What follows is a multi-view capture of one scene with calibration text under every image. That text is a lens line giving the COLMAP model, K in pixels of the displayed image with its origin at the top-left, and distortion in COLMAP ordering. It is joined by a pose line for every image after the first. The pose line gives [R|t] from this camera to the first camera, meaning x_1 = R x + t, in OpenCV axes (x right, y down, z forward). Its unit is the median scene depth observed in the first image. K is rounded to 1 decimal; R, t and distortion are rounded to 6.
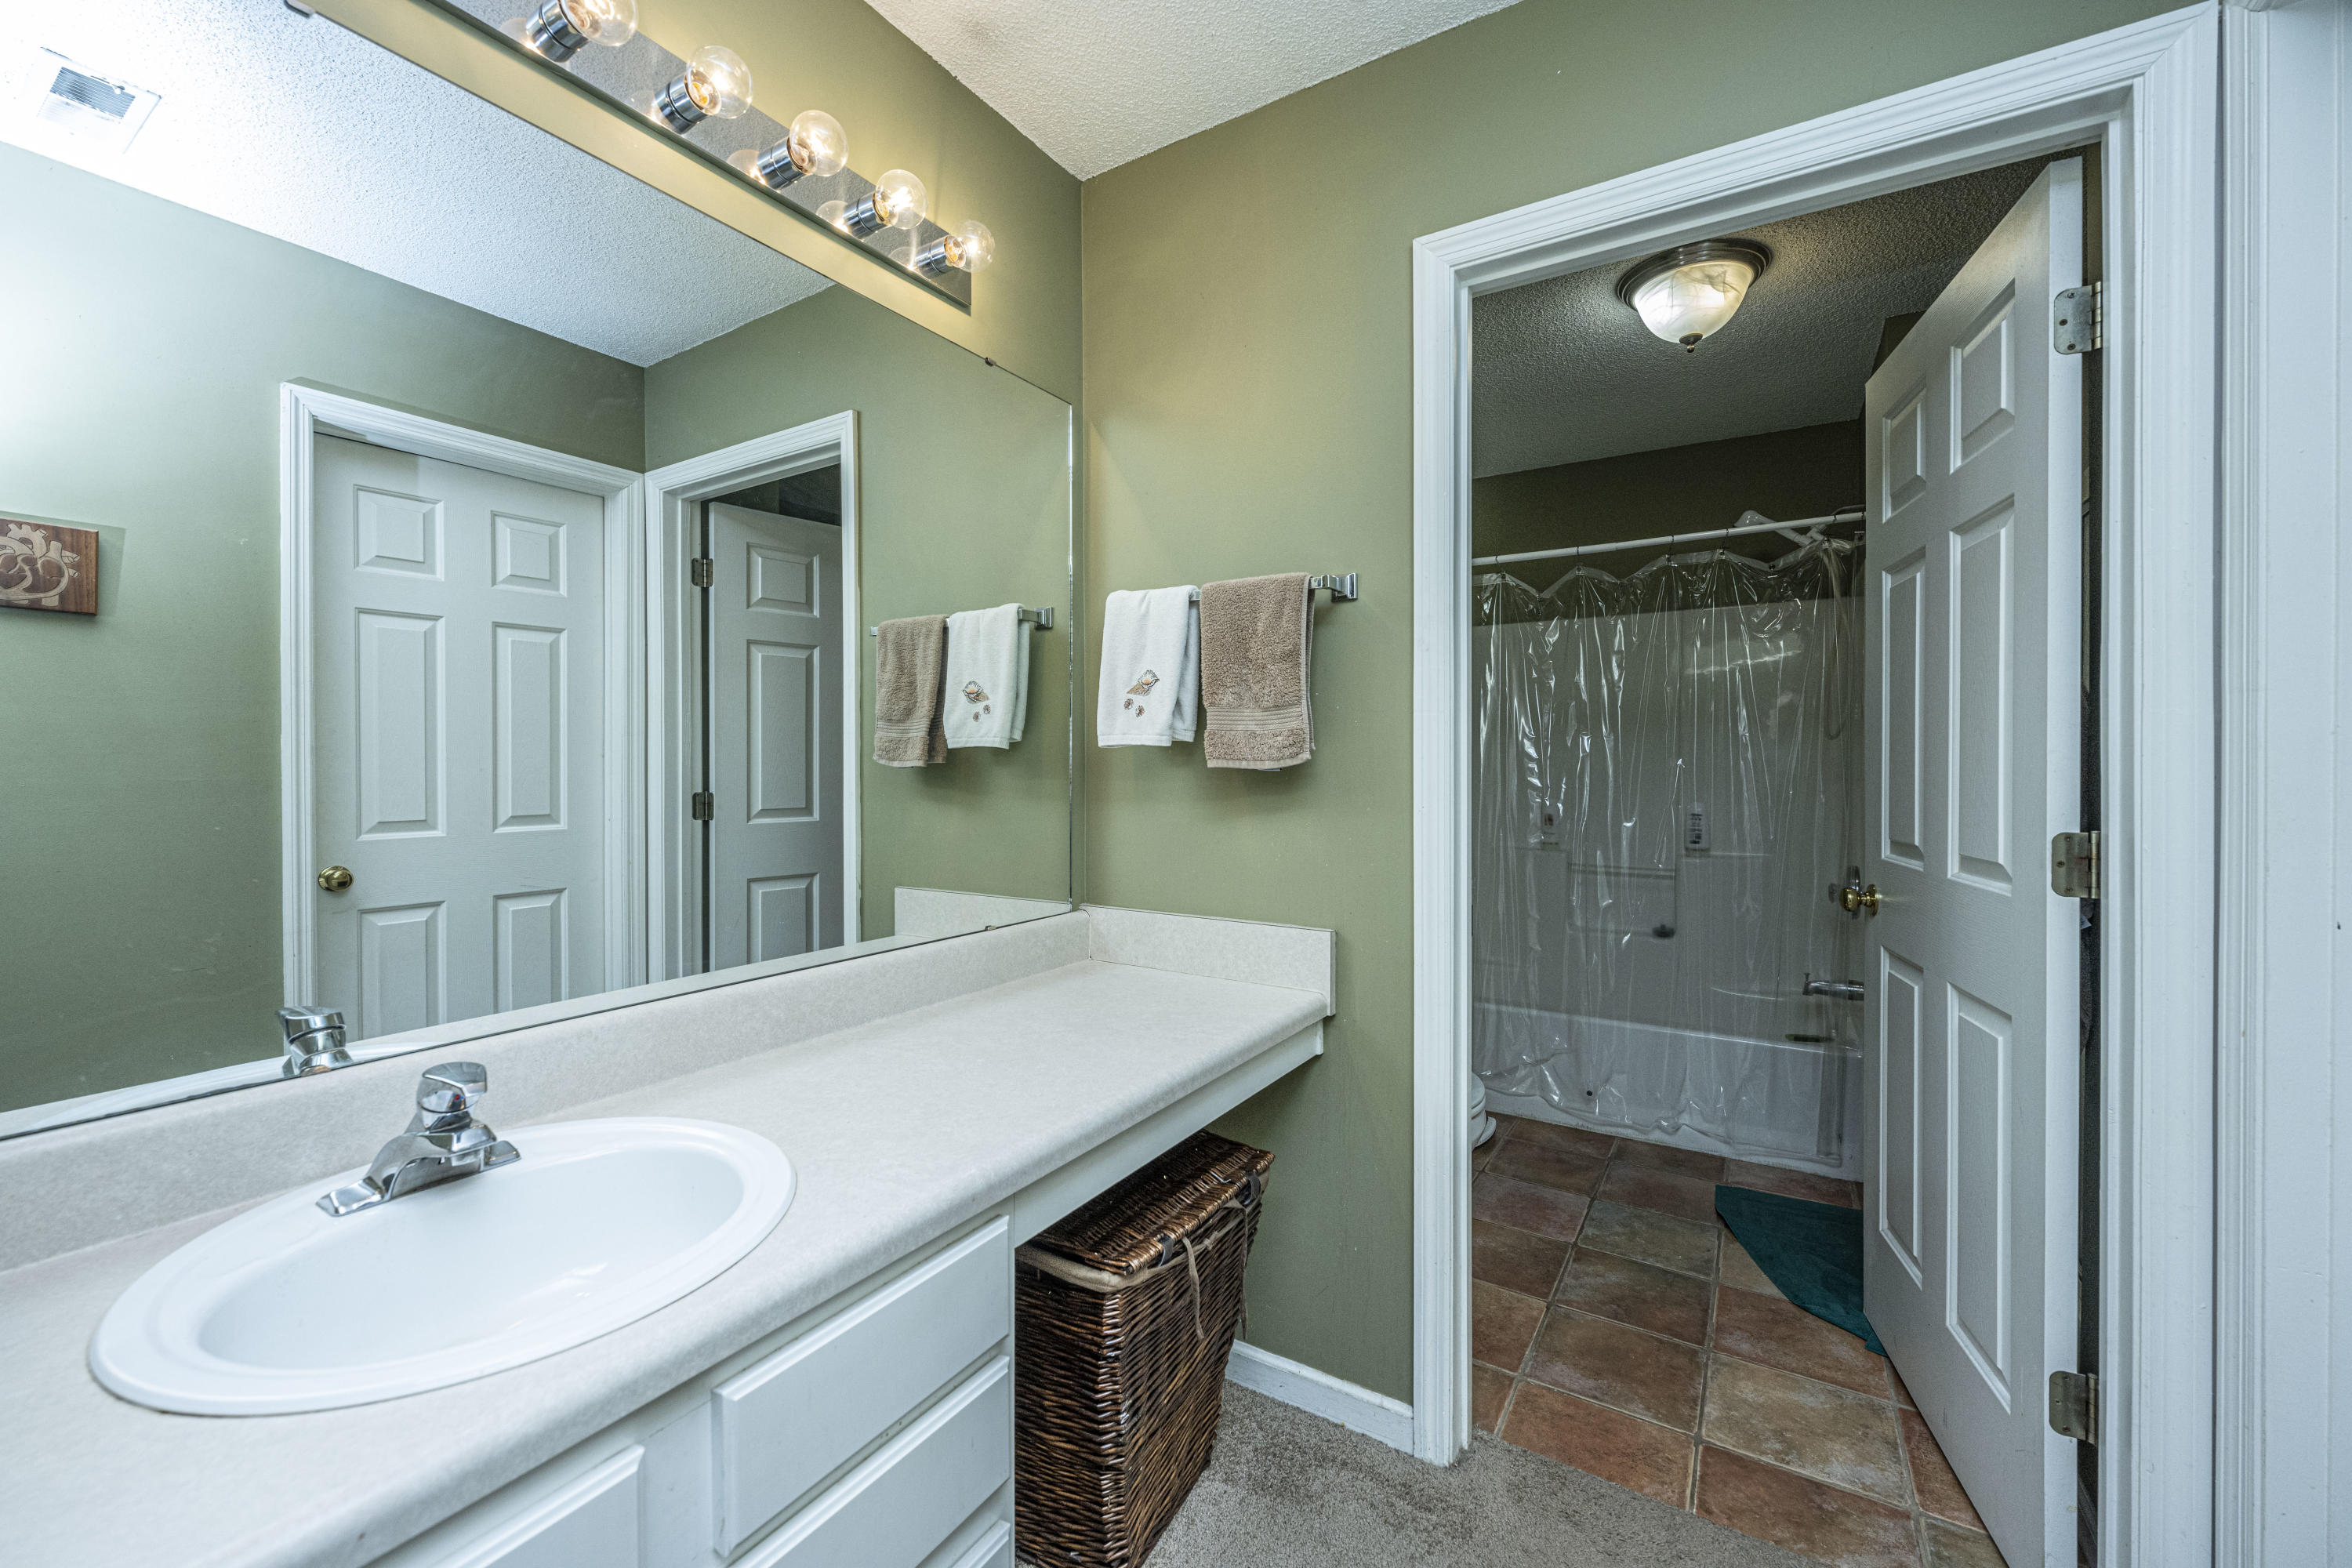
lens RADIAL K [[951.5, 0, 1172.5], [0, 951.5, 769.1], [0, 0, 1]] dist [-0.001546, 0.000508]
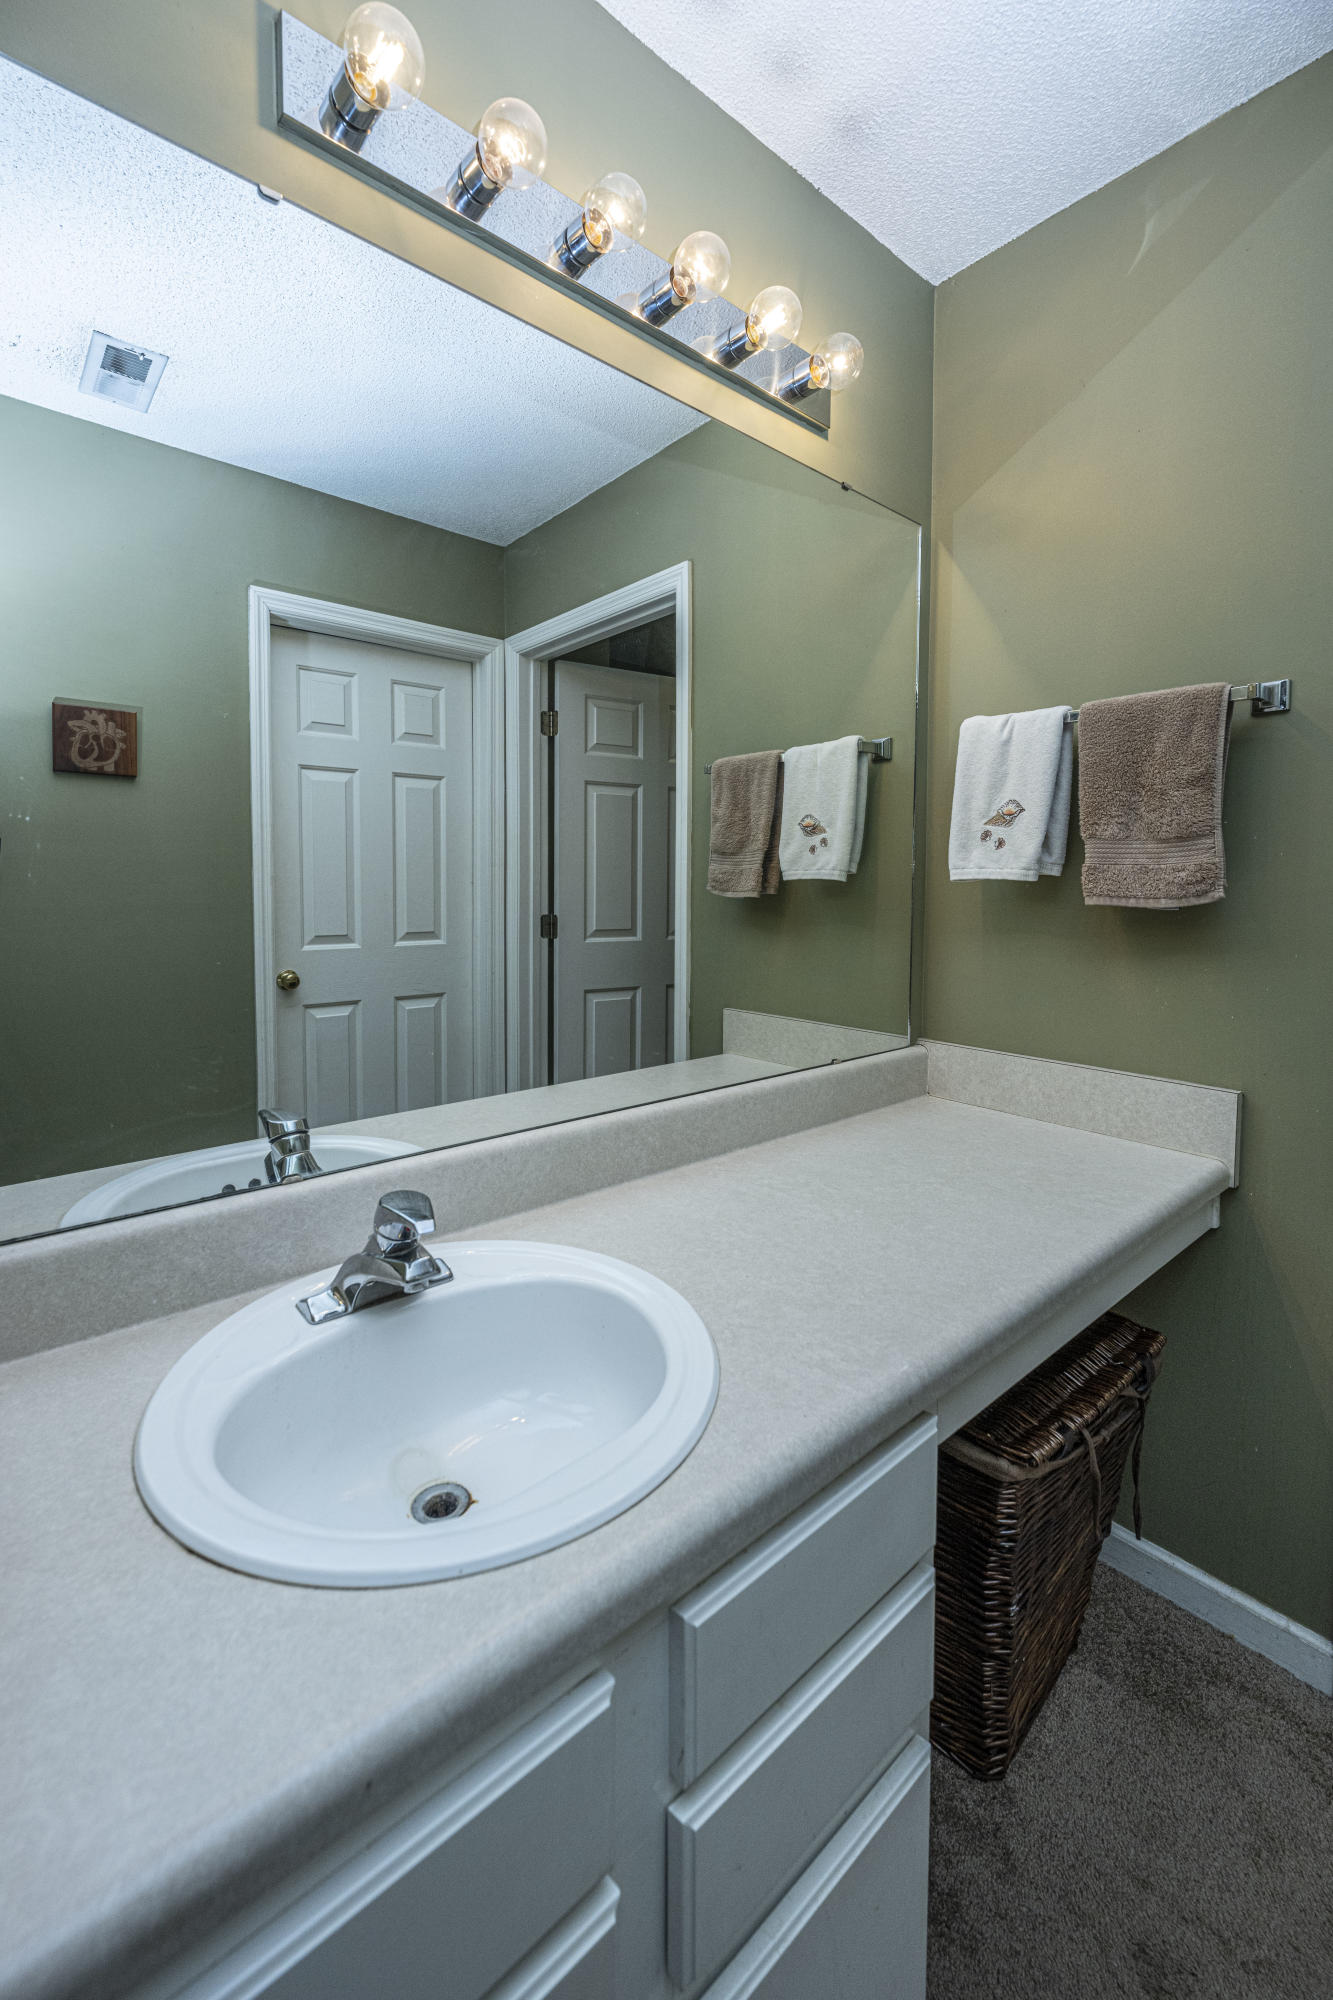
lens RADIAL K [[827.2, 0, 663.1], [0, 827.2, 917.5], [0, 0, 1]] dist [-0.000788, 0.000070]
pose [[0.959575, 0.016074, -0.280995, -0.128556], [-0.005867, 0.999293, 0.037127, -0.016764], [0.281393, -0.033977, 0.958991, 0.120603]]
